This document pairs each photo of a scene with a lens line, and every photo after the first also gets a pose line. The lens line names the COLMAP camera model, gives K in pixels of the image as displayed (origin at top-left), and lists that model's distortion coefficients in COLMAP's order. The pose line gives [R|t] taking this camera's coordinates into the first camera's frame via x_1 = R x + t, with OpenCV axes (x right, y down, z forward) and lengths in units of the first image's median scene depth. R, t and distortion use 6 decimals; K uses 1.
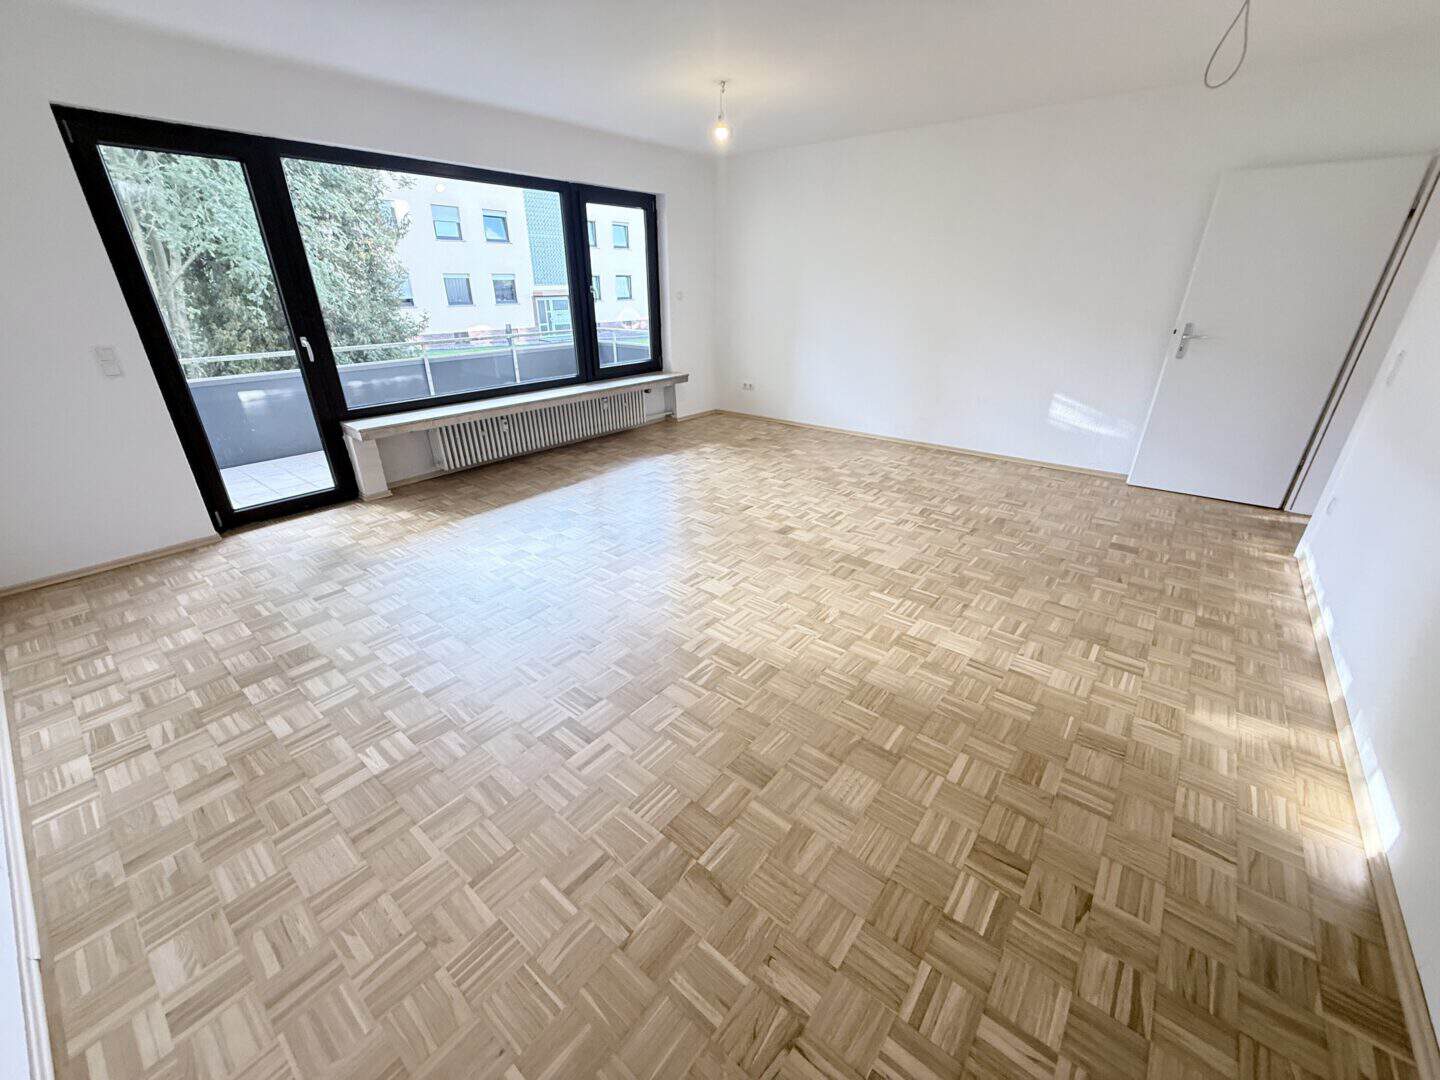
lens RADIAL K [[574.1, 0, 715.7], [0, 574.1, 540.4], [0, 0, 1]] dist [-0.000854, 0.000074]
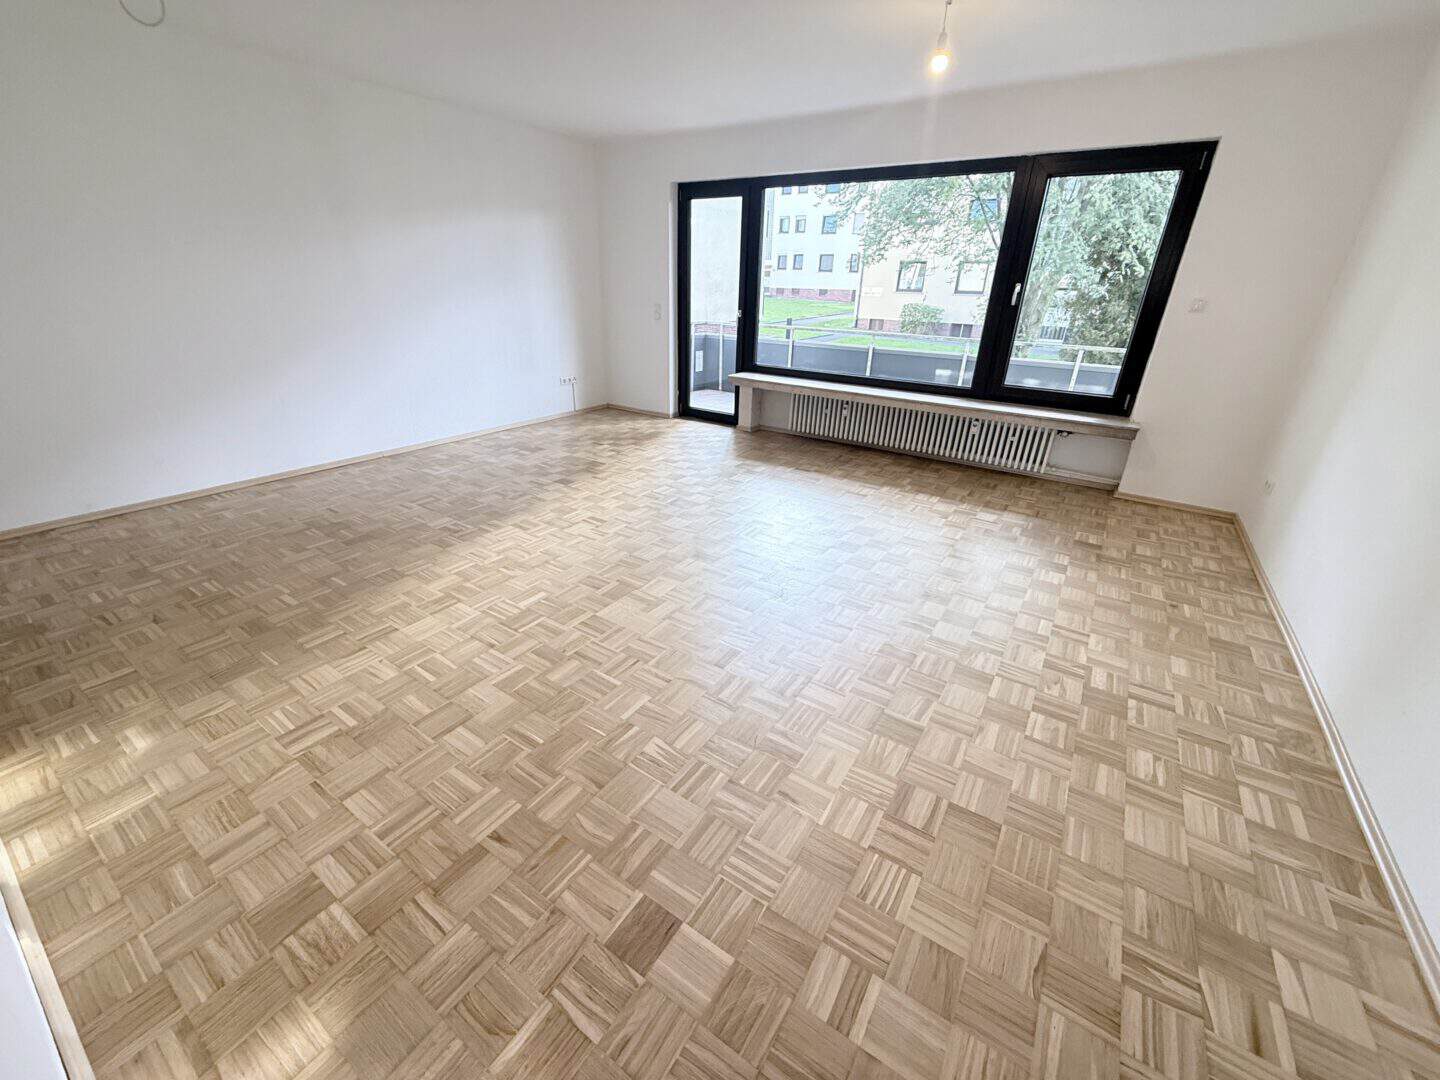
lens RADIAL K [[574.1, 0, 715.7], [0, 574.1, 540.4], [0, 0, 1]] dist [-0.000854, 0.000074]
pose [[0.089374, 0.415449, -0.905215, 0.970311], [-0.432142, 0.835025, 0.340569, -0.368935], [0.897366, 0.360743, 0.254163, 0.857761]]
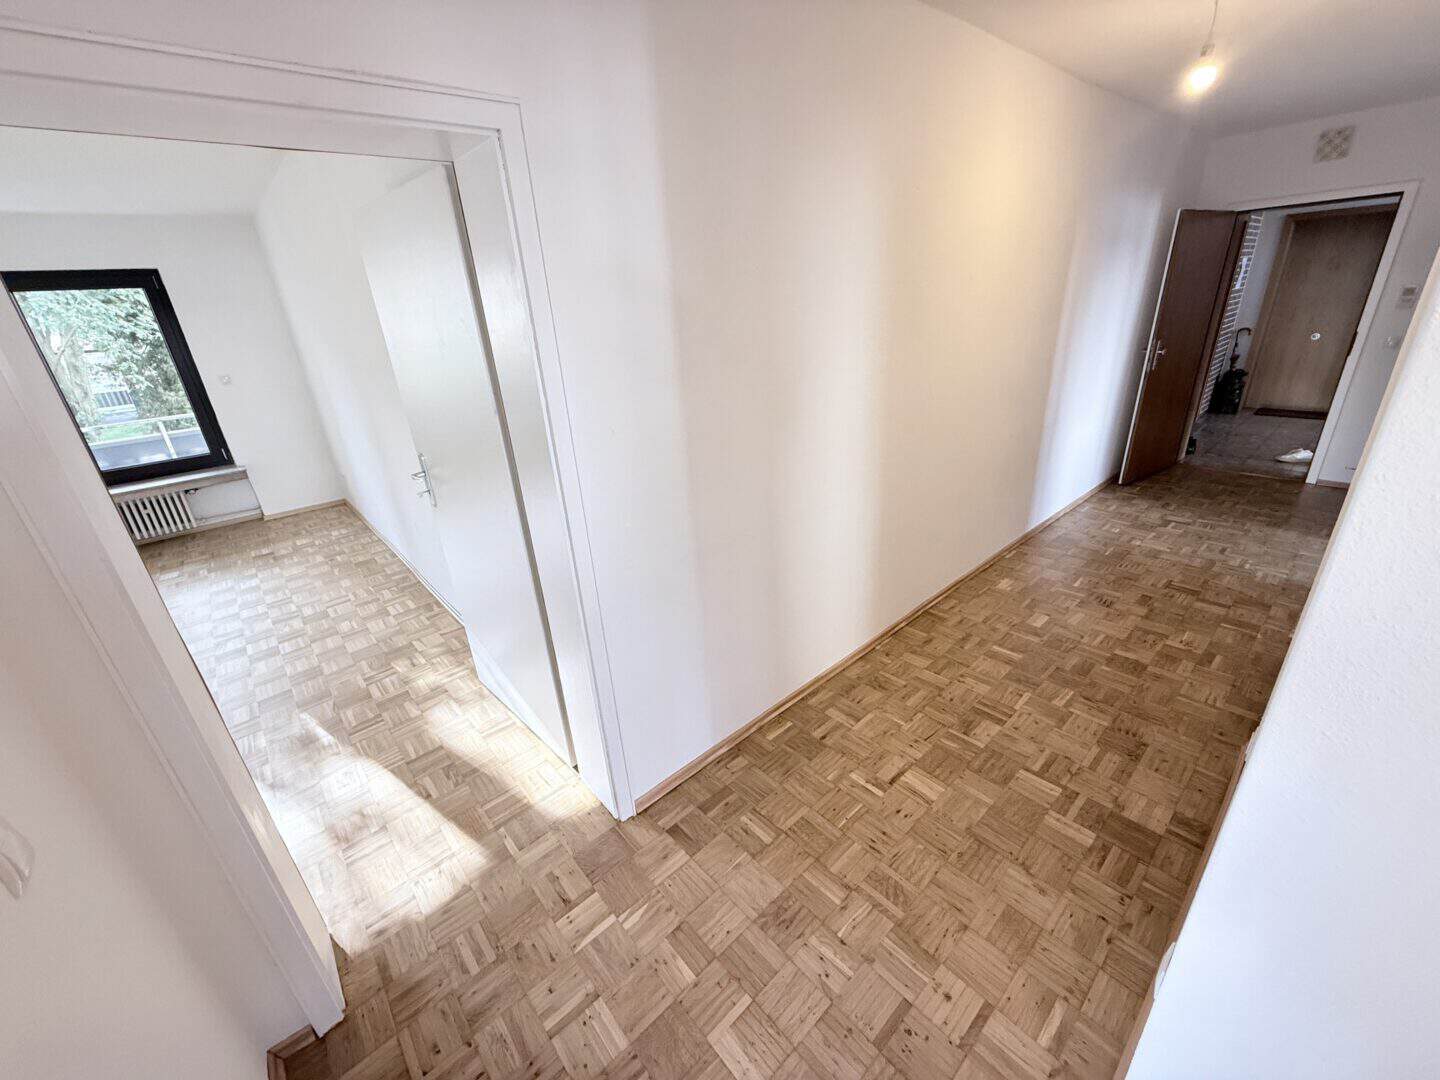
lens RADIAL K [[574.1, 0, 715.7], [0, 574.1, 540.4], [0, 0, 1]] dist [-0.000854, 0.000074]
pose [[0.983651, 0.009251, -0.179848, 1.443416], [-0.013323, 0.999681, -0.021446, -0.322444], [0.179592, 0.023492, 0.983461, 0.536529]]
